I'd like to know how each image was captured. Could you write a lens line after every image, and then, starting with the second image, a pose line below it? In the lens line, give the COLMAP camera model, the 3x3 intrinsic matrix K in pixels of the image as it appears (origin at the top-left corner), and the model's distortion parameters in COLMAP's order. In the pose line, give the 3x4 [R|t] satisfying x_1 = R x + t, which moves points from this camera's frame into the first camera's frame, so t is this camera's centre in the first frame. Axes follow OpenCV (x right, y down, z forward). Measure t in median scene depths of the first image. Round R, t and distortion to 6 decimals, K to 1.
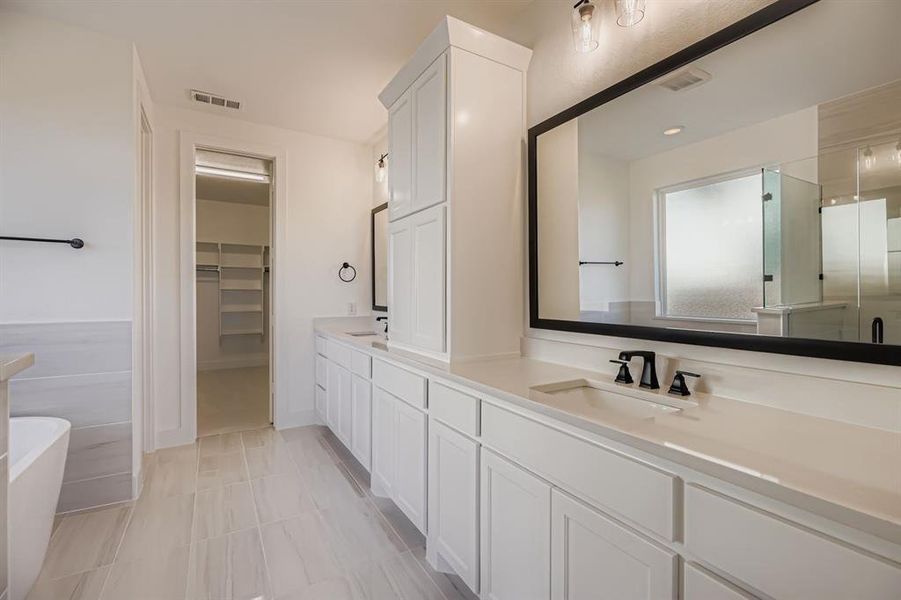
lens RADIAL K [[409.7, 0, 449.8], [0, 409.7, 296.0], [0, 0, 1]] dist [0.002109, 0.002794]
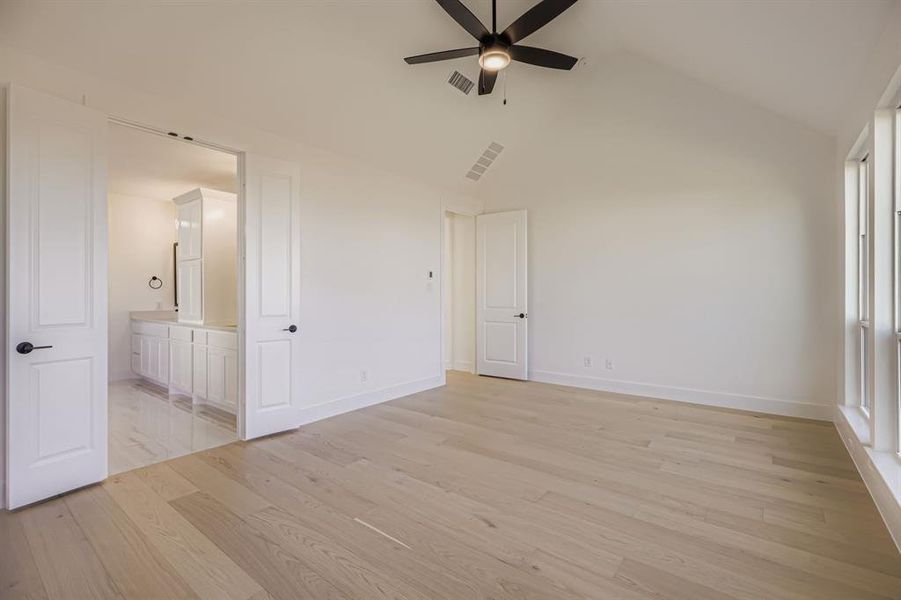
lens RADIAL K [[409.7, 0, 448.4], [0, 409.7, 298.9], [0, 0, 1]] dist [0.002109, 0.002794]
pose [[0.933976, -0.001141, 0.357333, 0.261813], [0.002720, 0.999989, -0.003917, 0.016759], [-0.357324, 0.004630, 0.933969, -0.966771]]
